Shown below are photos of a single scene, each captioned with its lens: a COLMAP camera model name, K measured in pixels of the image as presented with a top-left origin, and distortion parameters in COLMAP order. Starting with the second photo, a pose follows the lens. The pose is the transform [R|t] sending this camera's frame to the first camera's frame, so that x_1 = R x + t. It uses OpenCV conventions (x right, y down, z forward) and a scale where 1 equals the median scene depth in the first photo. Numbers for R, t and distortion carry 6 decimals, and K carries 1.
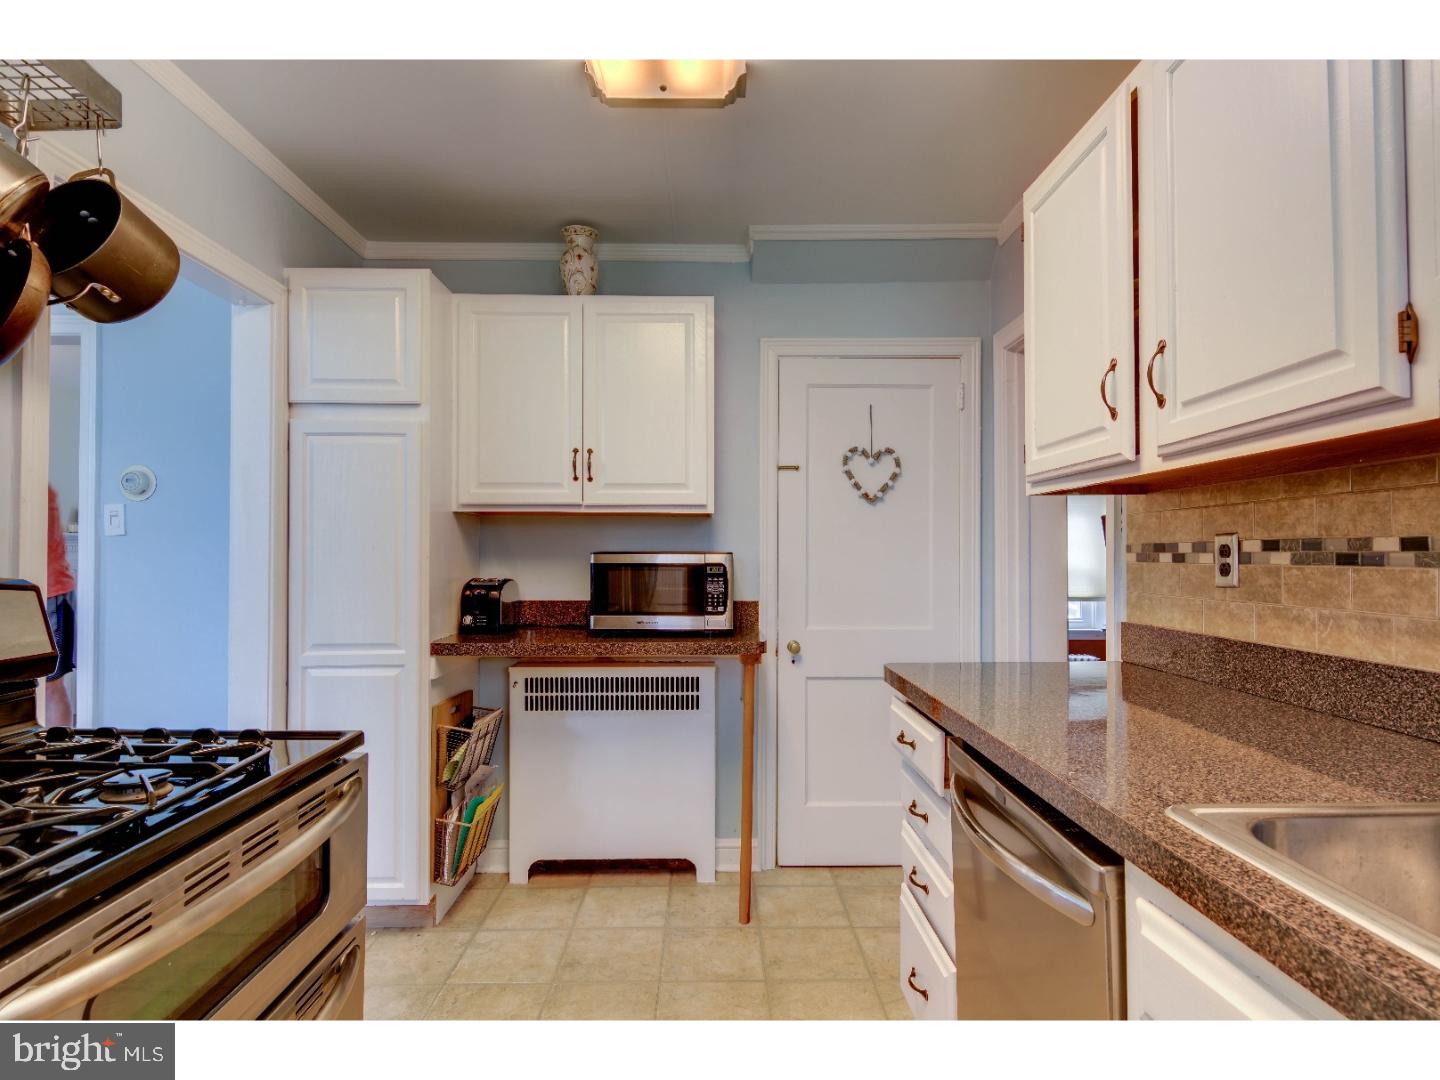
lens RADIAL K [[749.7, 0, 719.5], [0, 749.7, 546.2], [0, 0, 1]] dist [0.014311, -0.011689]
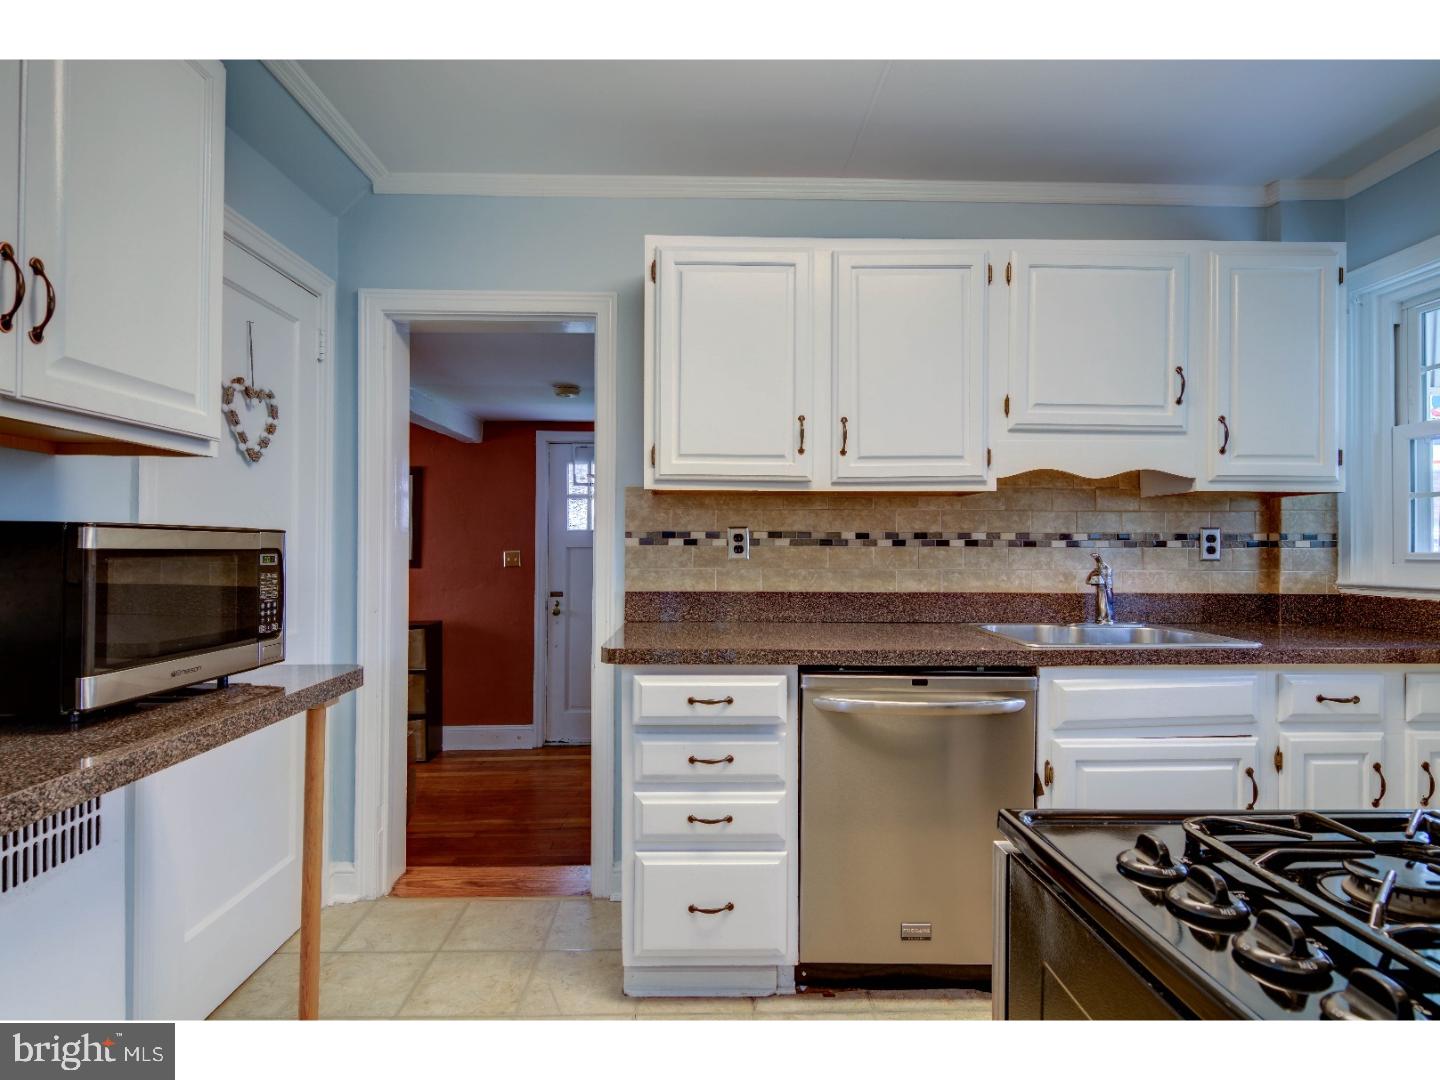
lens RADIAL K [[749.7, 0, 719.5], [0, 749.7, 546.2], [0, 0, 1]] dist [0.014311, -0.011689]
pose [[-0.008884, -0.000402, 0.999960, -0.947538], [-0.016113, 0.999870, 0.000259, 0.025076], [-0.999831, -0.016111, -0.008890, 1.071211]]
